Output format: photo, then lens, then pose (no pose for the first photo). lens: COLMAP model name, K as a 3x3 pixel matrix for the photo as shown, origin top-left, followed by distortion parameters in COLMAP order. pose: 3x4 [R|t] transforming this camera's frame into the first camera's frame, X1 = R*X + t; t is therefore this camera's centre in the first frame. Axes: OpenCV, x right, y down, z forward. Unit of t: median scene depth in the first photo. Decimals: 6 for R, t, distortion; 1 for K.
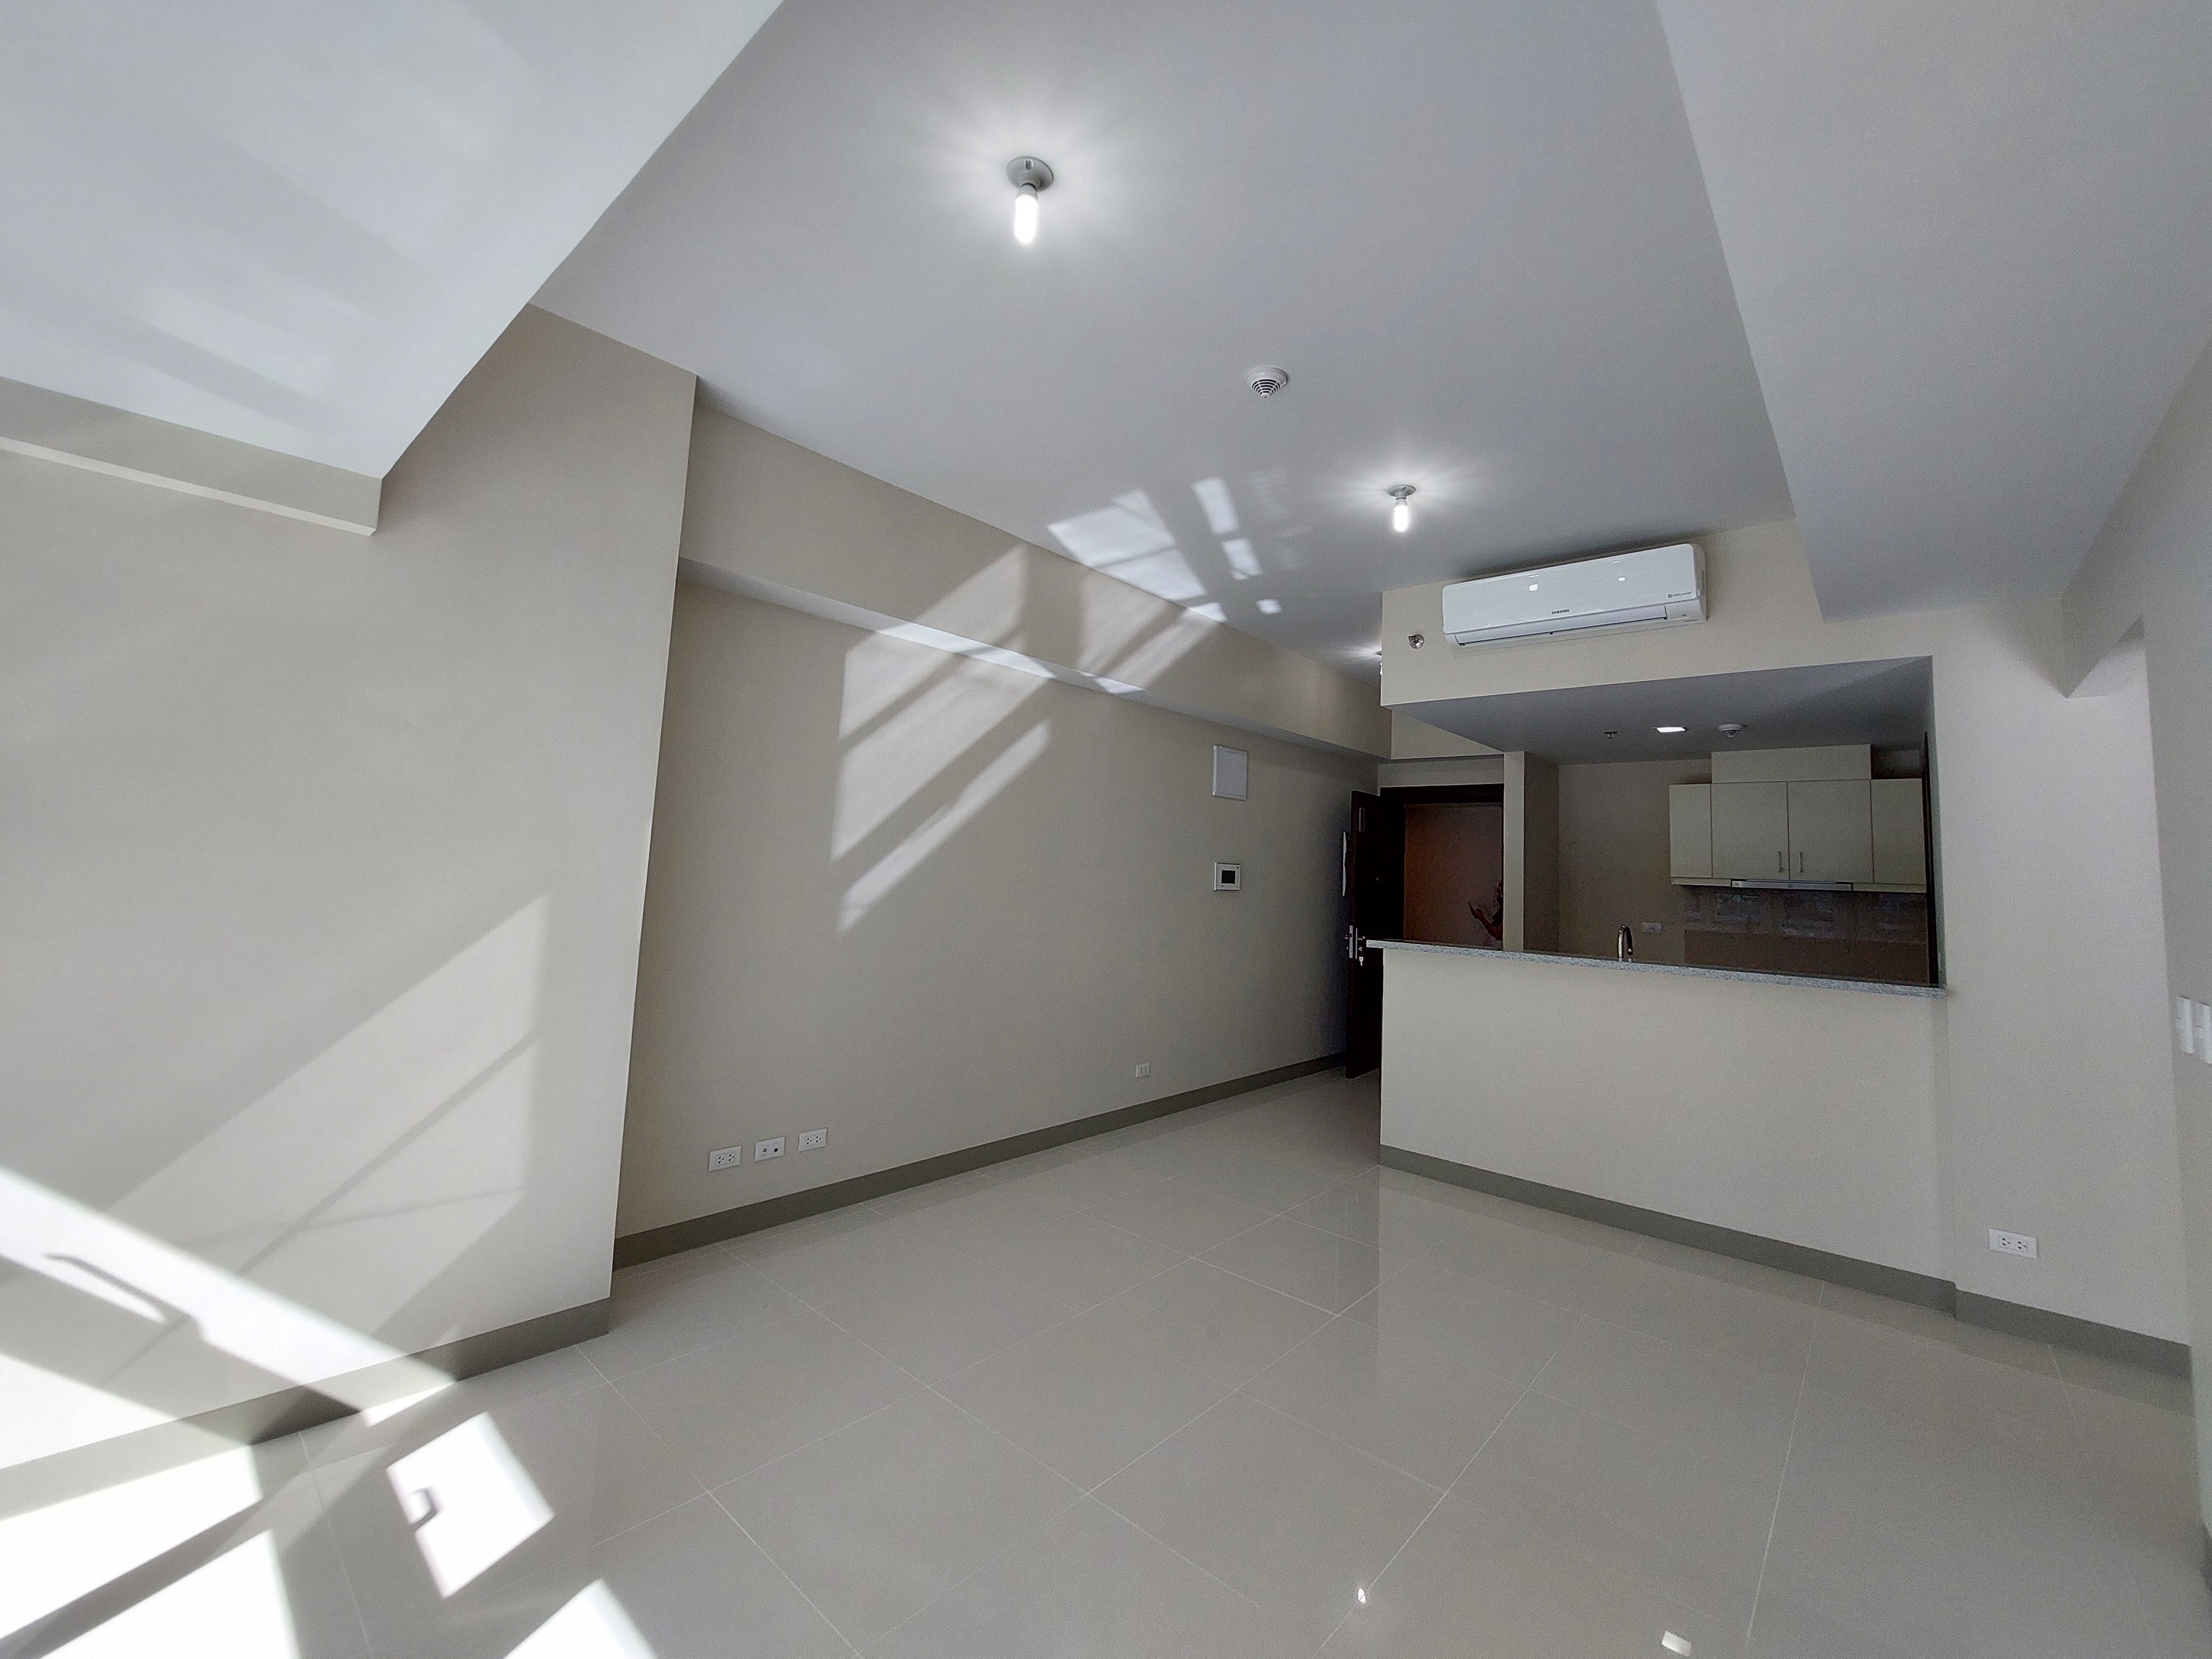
lens RADIAL K [[893.1, 0, 1138.6], [0, 893.1, 778.6], [0, 0, 1]] dist [-0.013398, -0.000239]
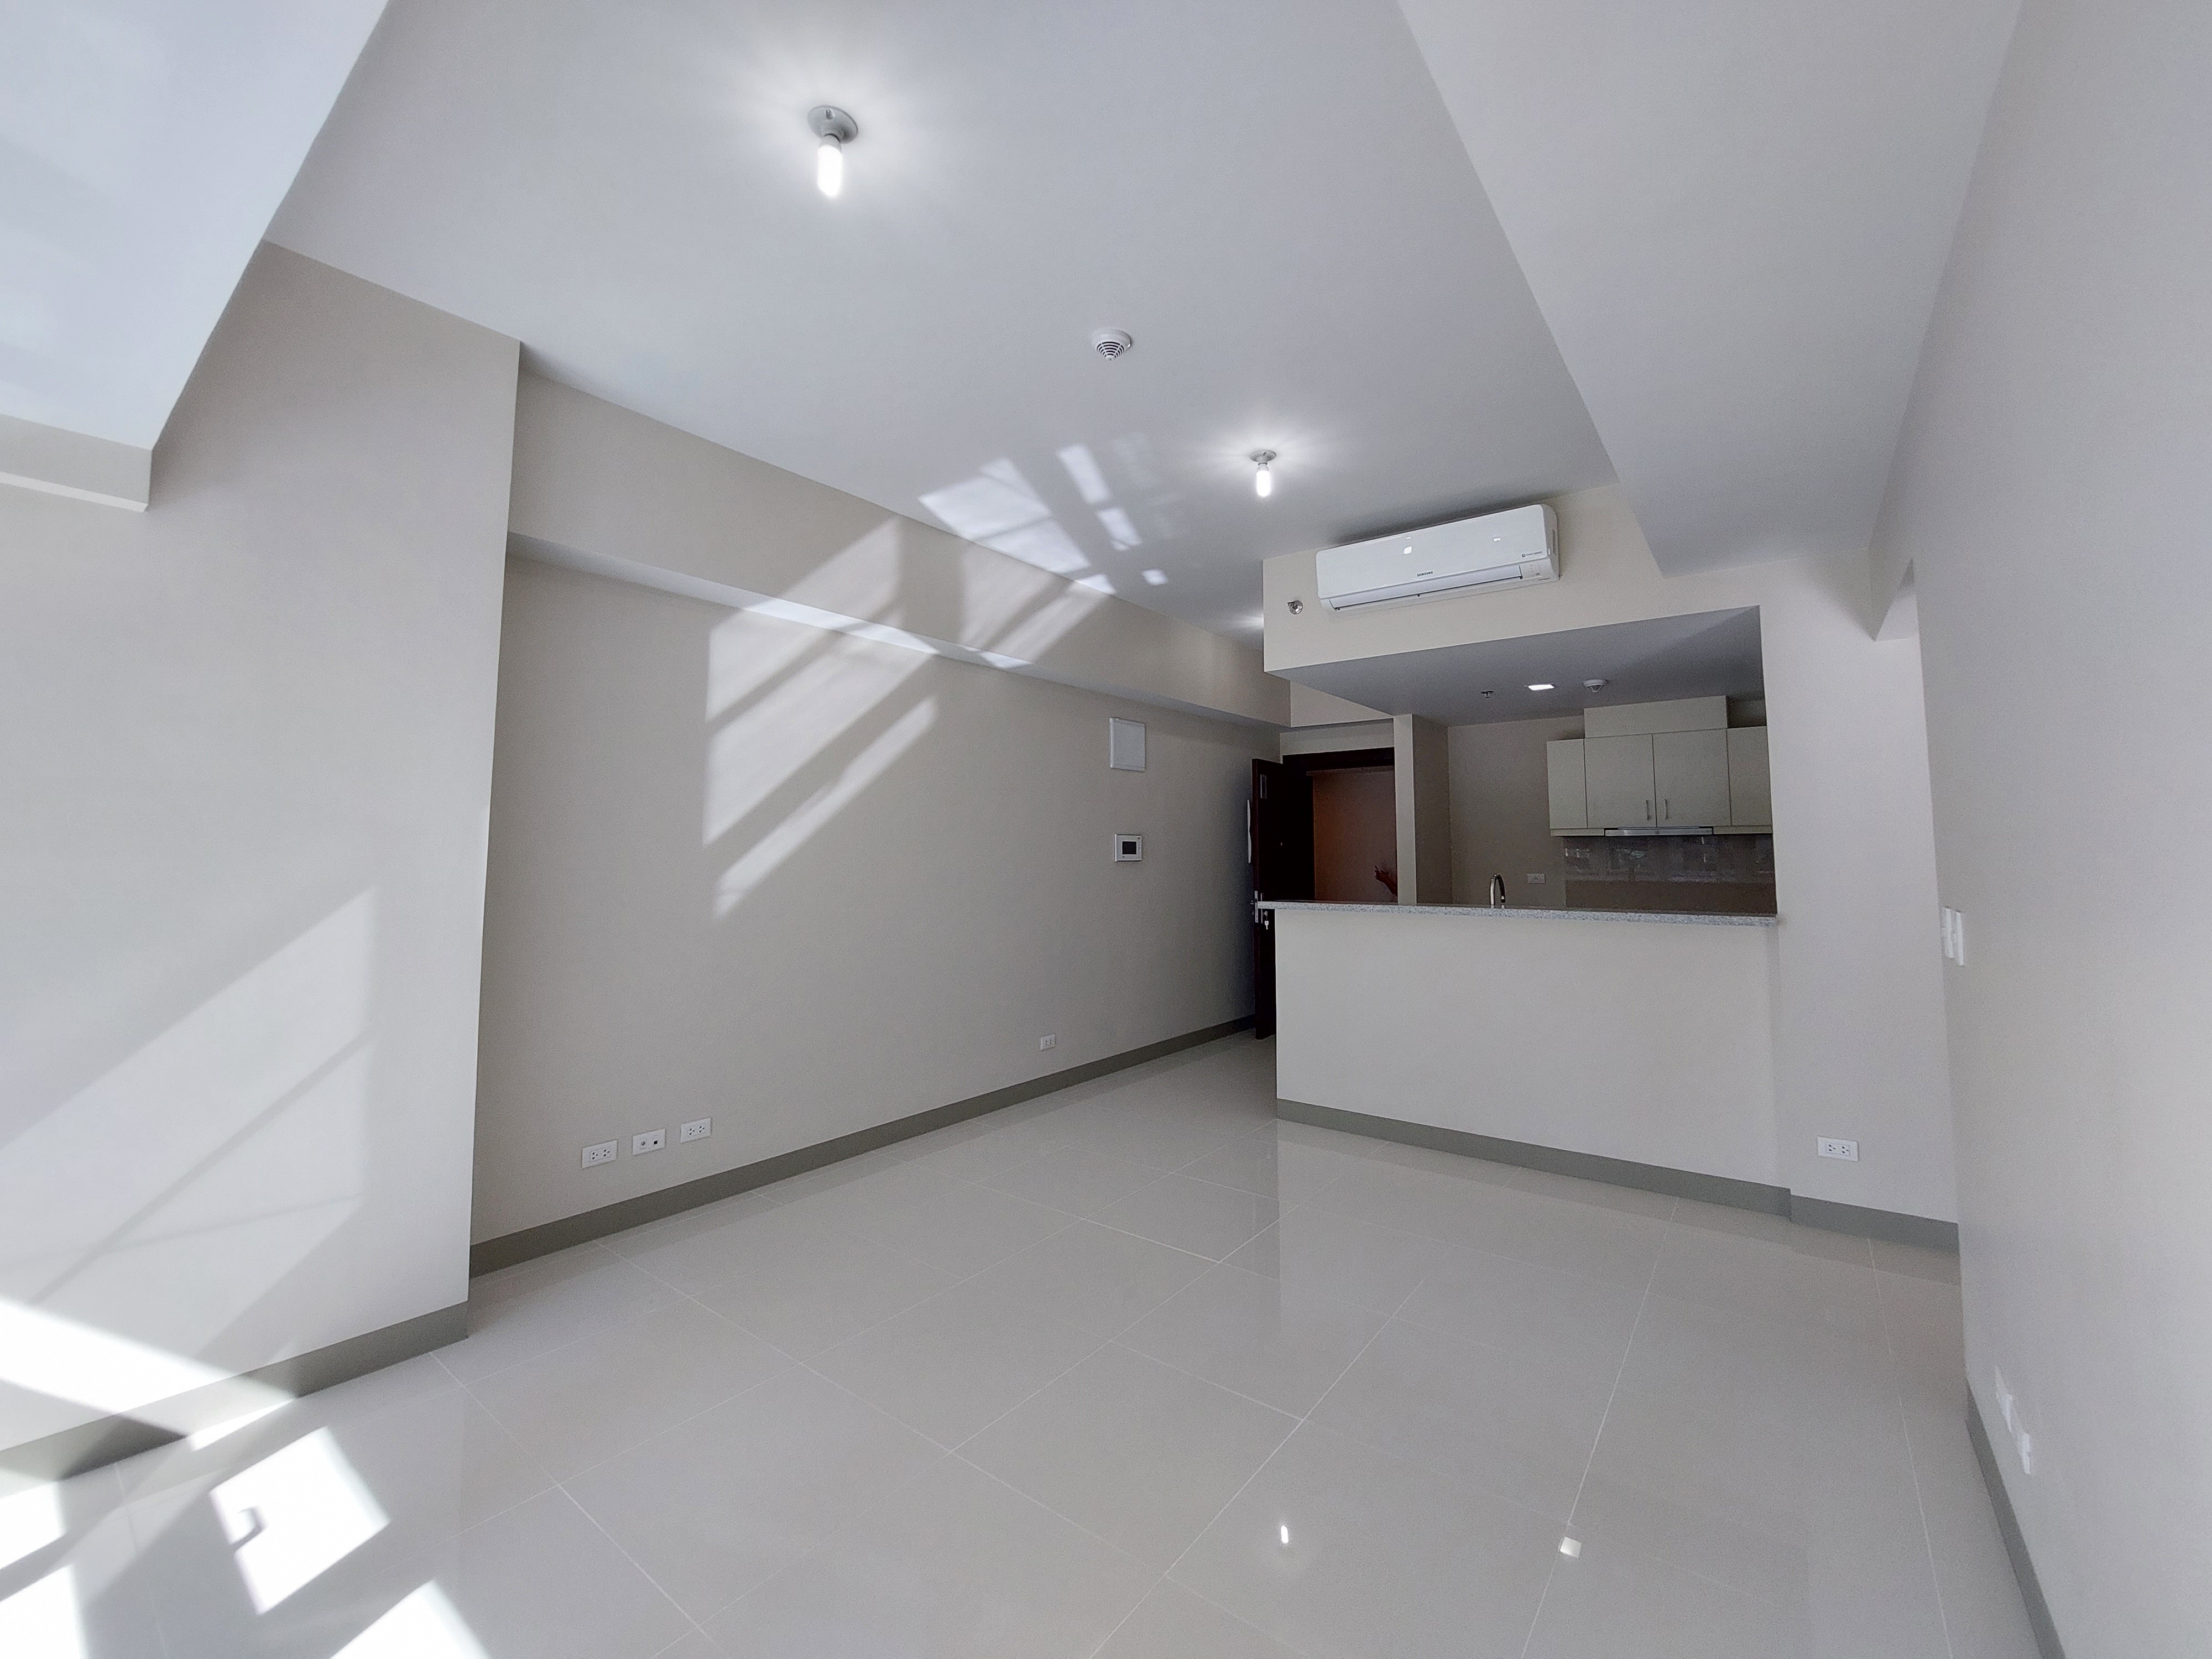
lens RADIAL K [[888.9, 0, 1138.7], [0, 888.9, 776.5], [0, 0, 1]] dist [-0.013508, -0.000586]
pose [[0.996248, -0.038254, 0.077625, 0.058955], [0.036732, 0.999106, 0.020938, 0.014409], [-0.078357, -0.018008, 0.996763, -0.002257]]
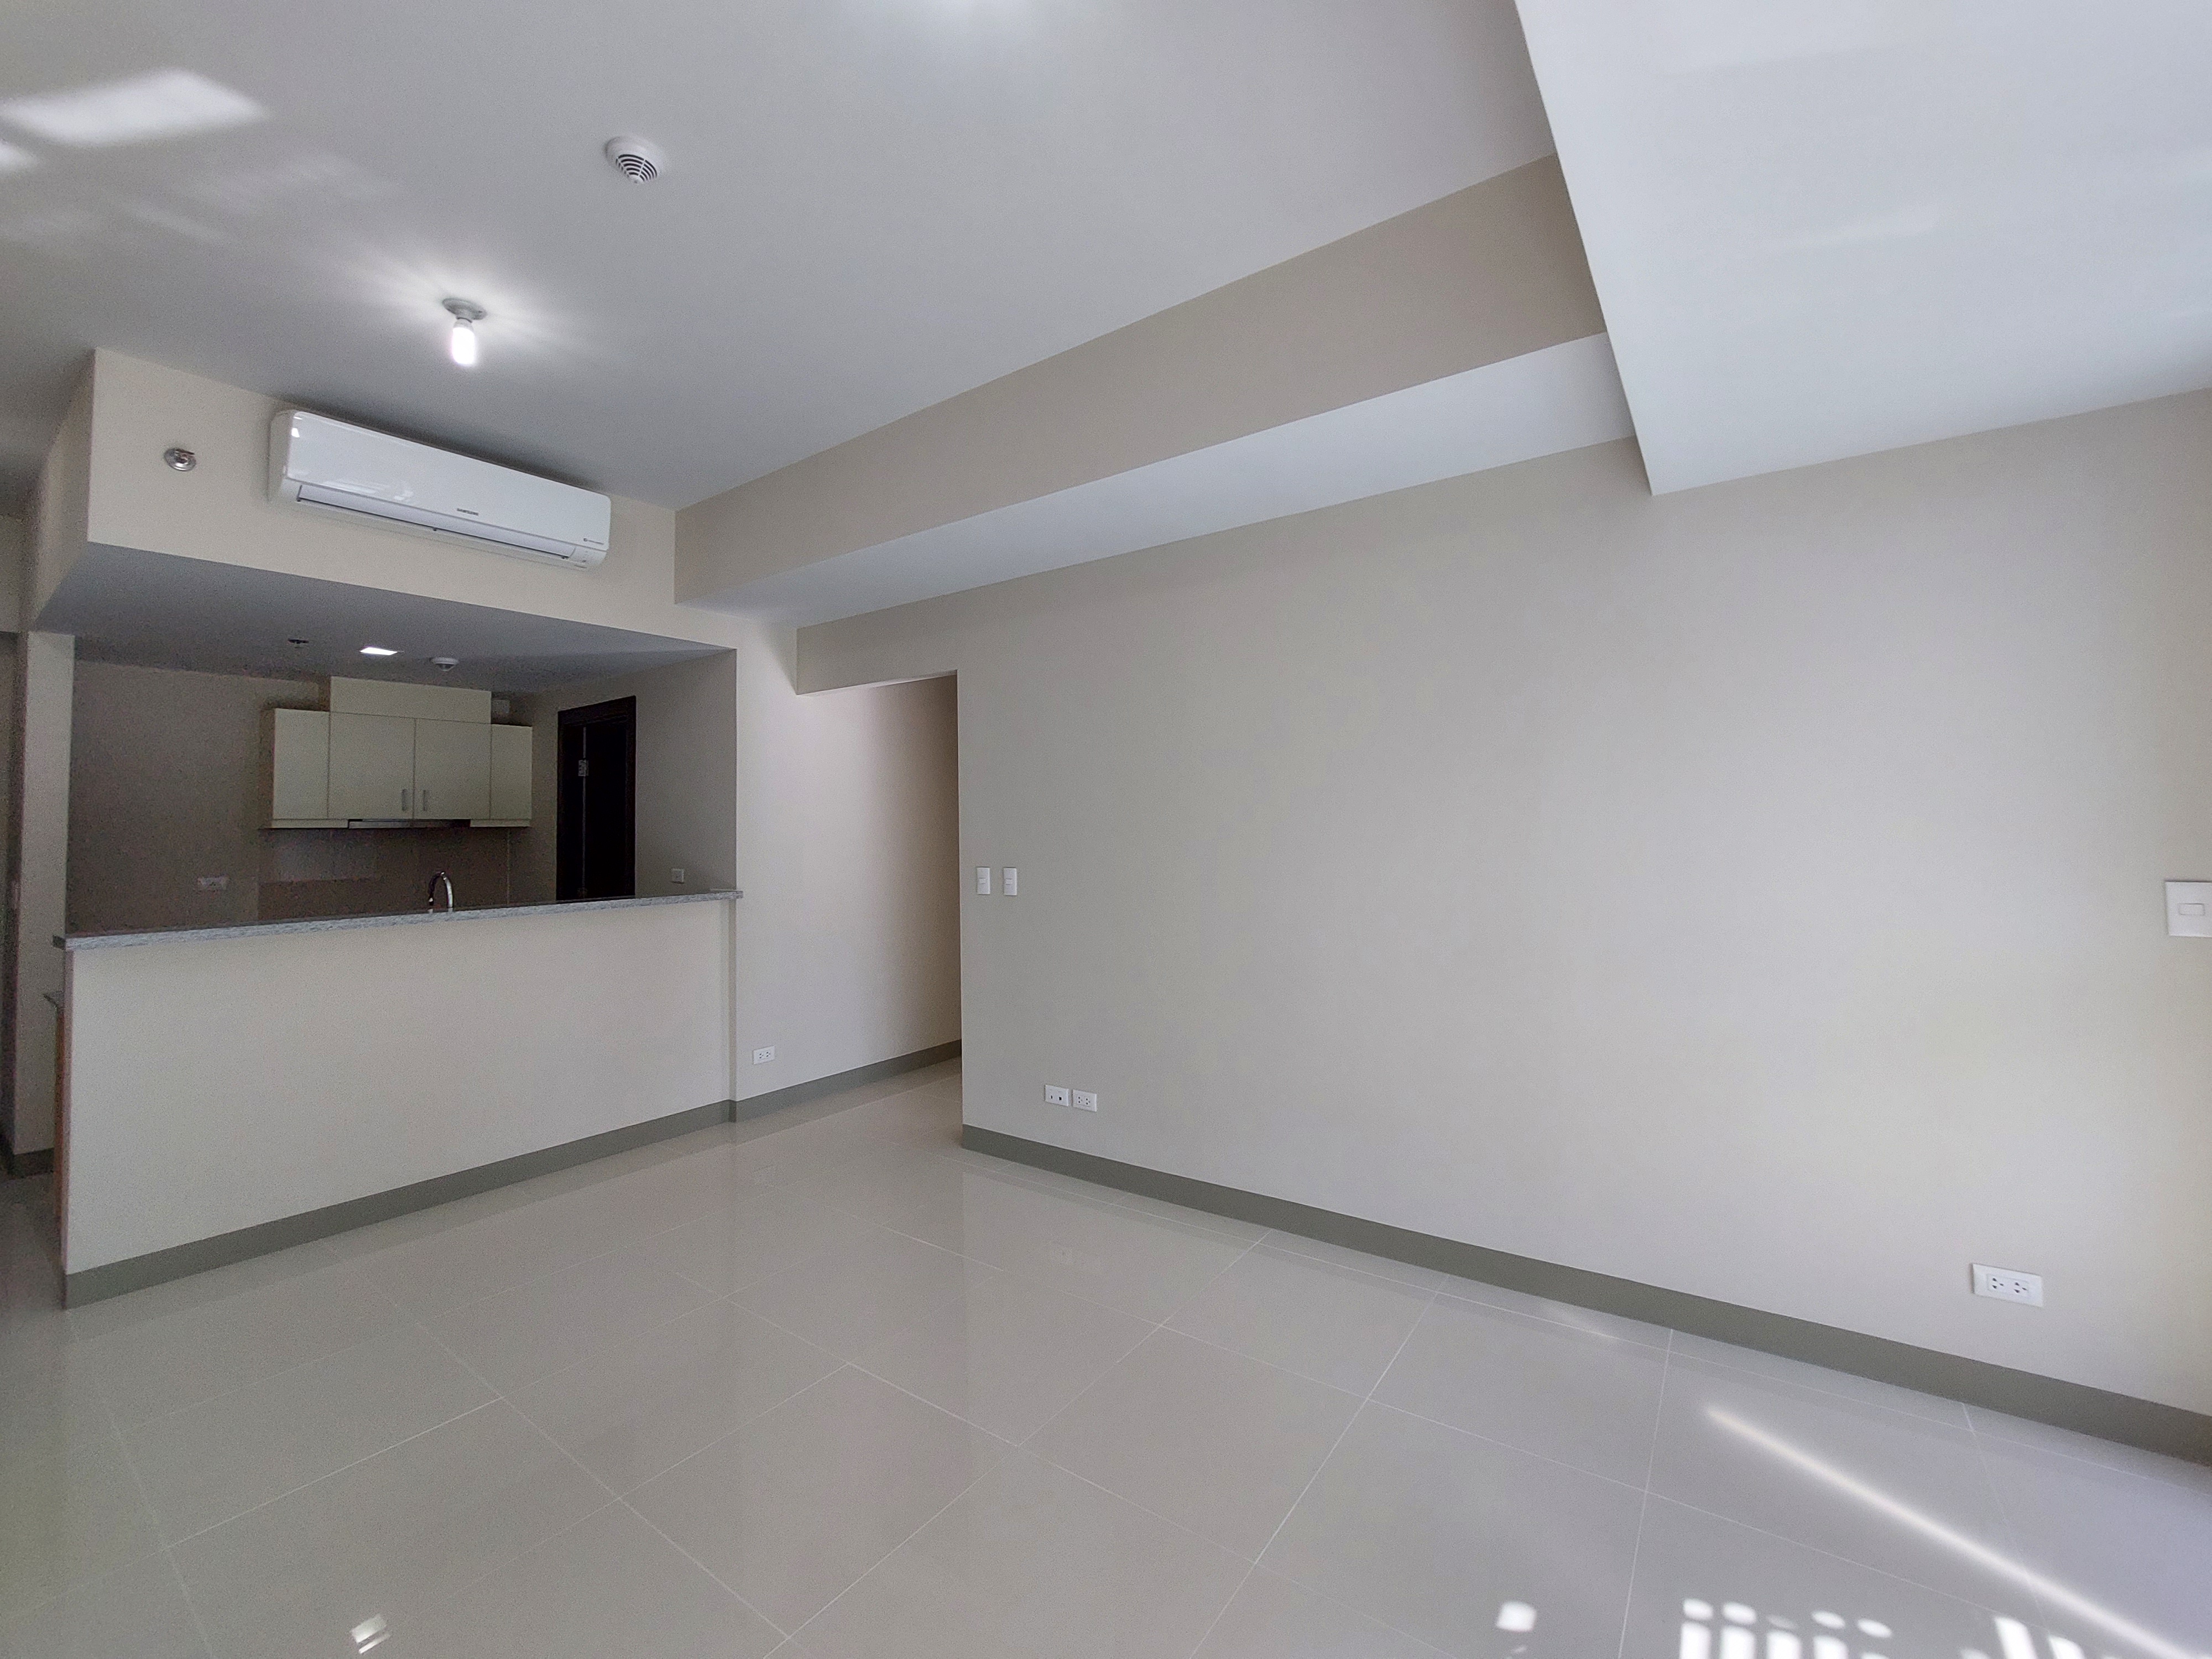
lens RADIAL K [[898.3, 0, 1126.2], [0, 898.3, 790.3], [0, 0, 1]] dist [-0.017923, -0.000279]
pose [[-0.096803, 0.002379, 0.995301, -0.471176], [-0.089876, 0.995891, -0.011122, 0.034212], [-0.991237, -0.090530, -0.096191, 0.466196]]
